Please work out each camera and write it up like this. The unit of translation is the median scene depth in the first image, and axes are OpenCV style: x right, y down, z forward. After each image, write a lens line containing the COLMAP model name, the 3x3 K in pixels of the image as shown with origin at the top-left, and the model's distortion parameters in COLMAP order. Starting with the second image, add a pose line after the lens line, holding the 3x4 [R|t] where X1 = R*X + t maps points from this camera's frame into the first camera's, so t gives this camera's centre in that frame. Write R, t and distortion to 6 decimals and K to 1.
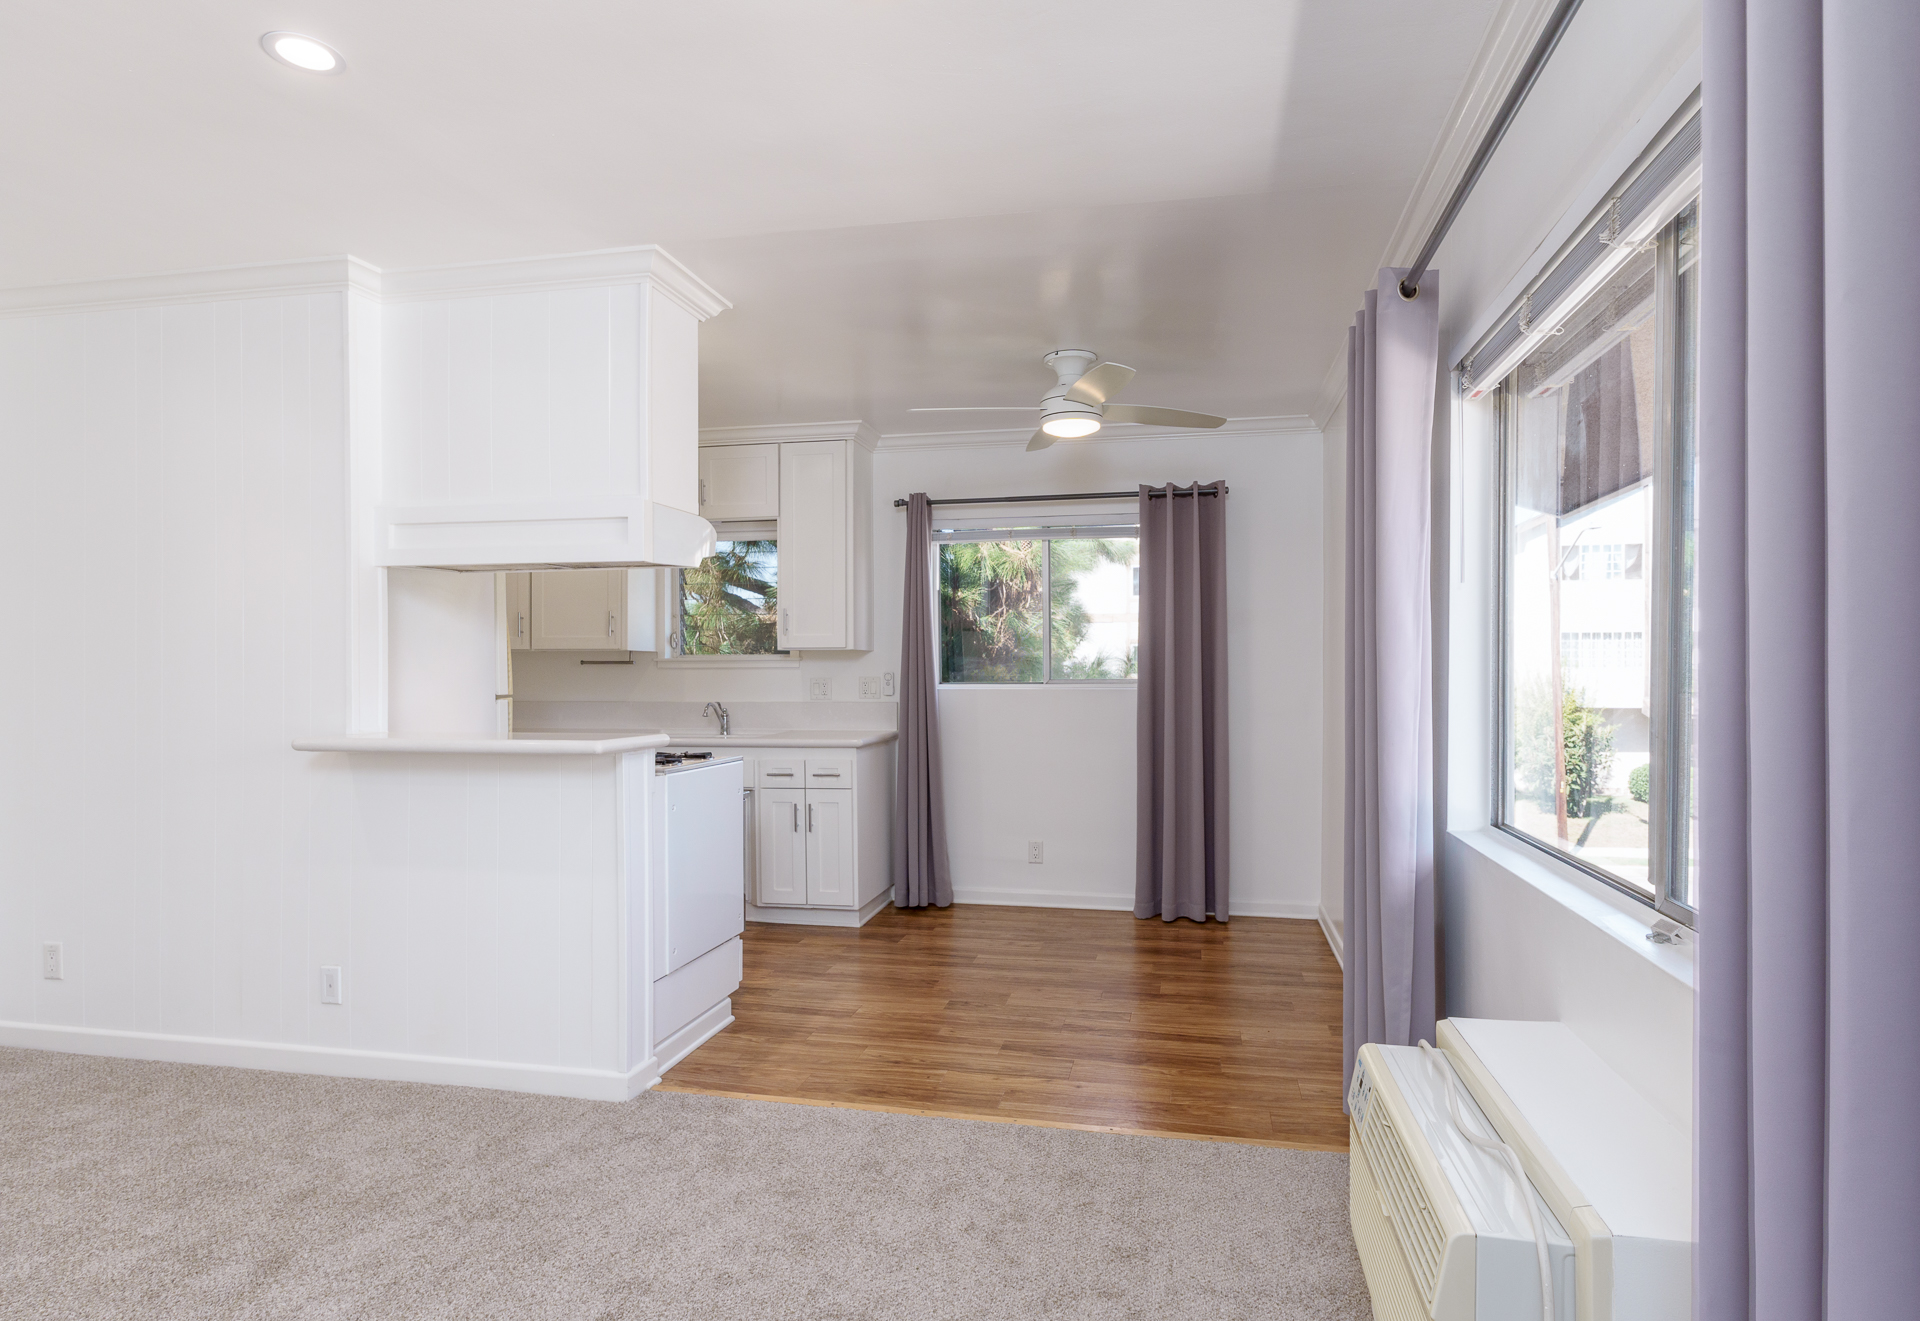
lens RADIAL K [[968.4, 0, 998.0], [0, 968.4, 681.1], [0, 0, 1]] dist [0.000716, -0.000396]
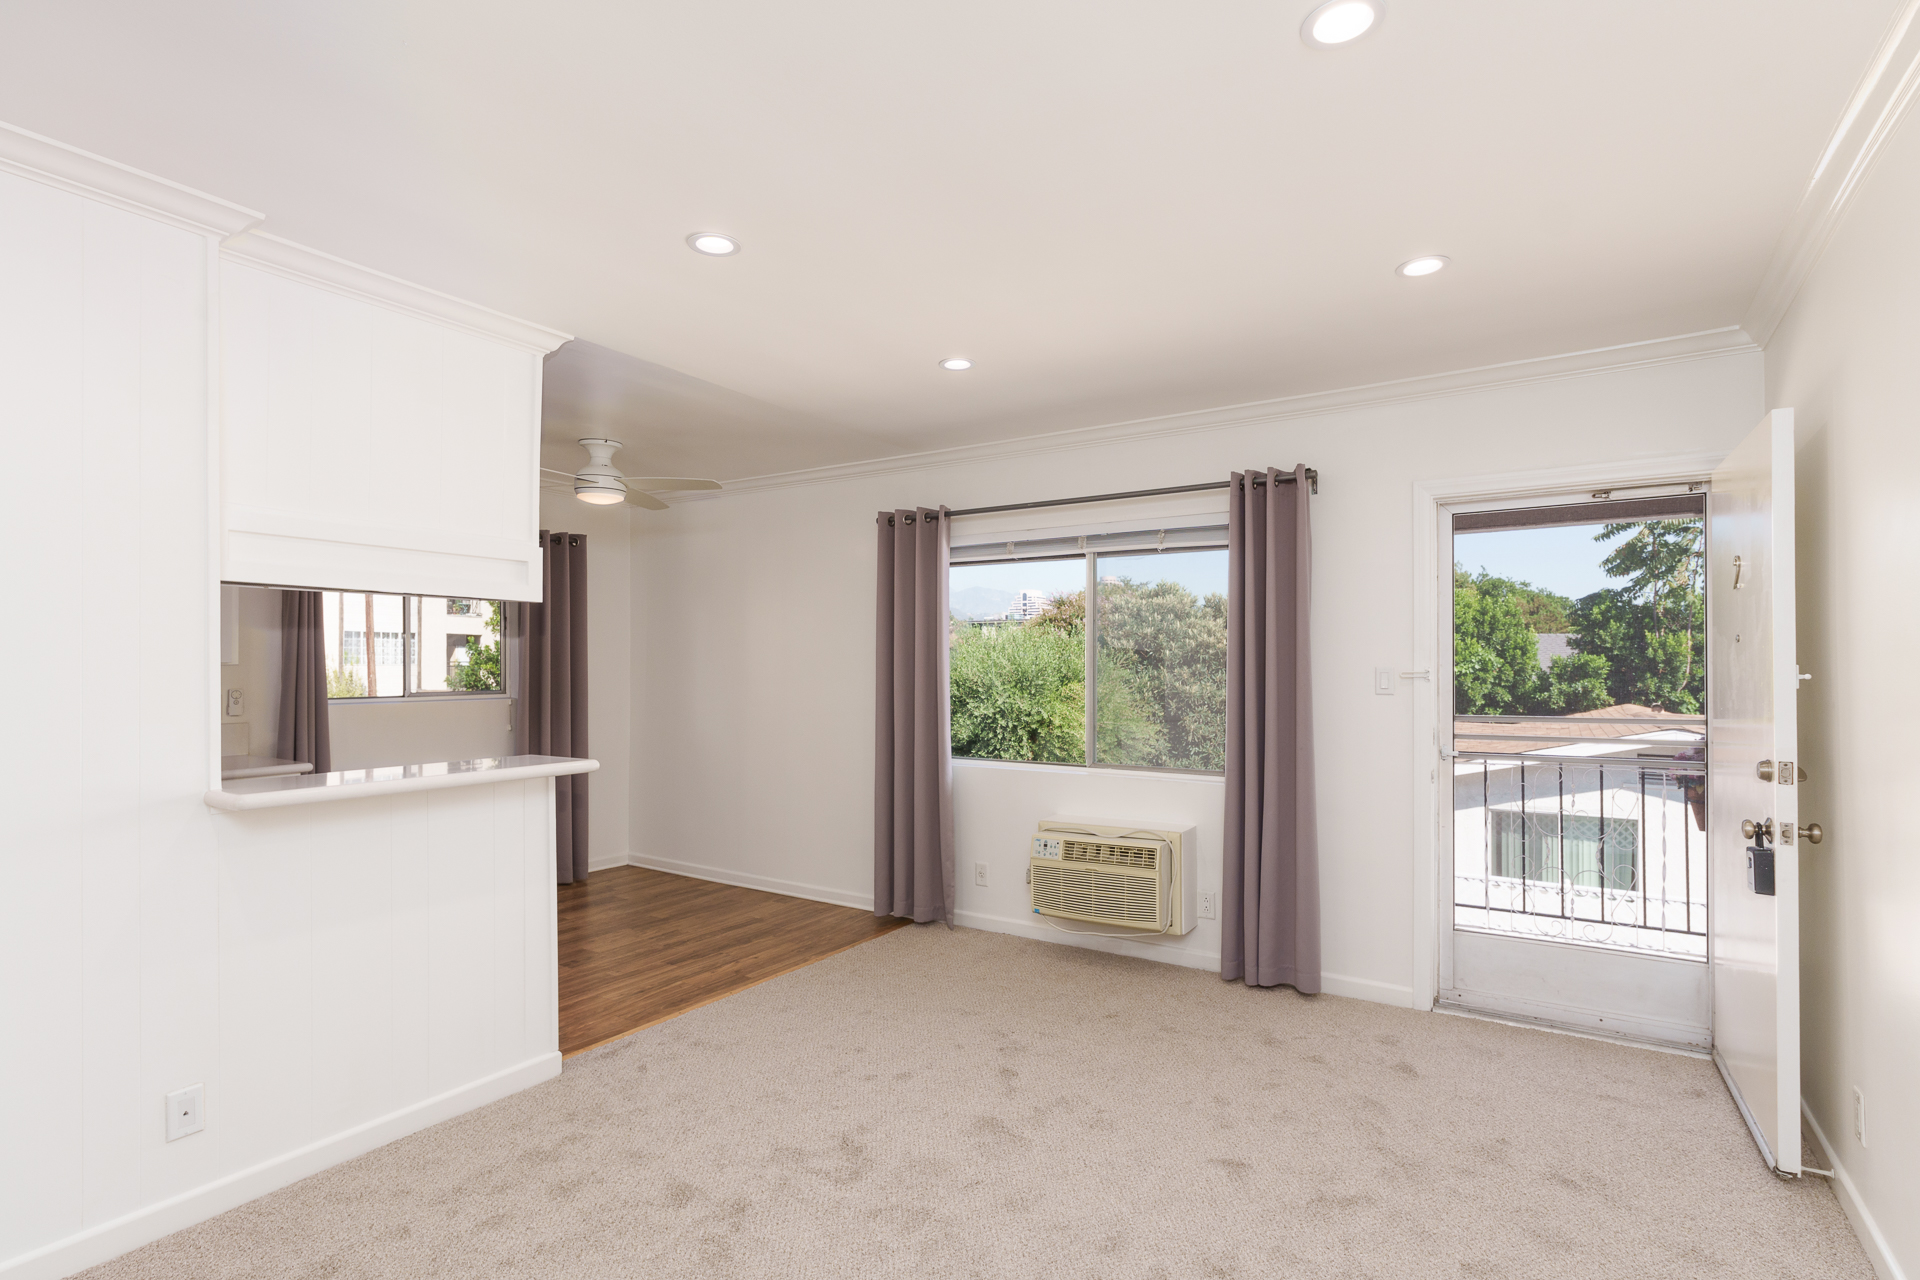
lens RADIAL K [[923.1, 0, 966.2], [0, 923.1, 653.1], [0, 0, 1]] dist [0.001199, 0.000114]
pose [[0.371293, 0.015059, 0.928394, -1.305558], [0.007514, 0.999787, -0.019223, -0.032011], [-0.928485, 0.014113, 0.371100, 0.172281]]
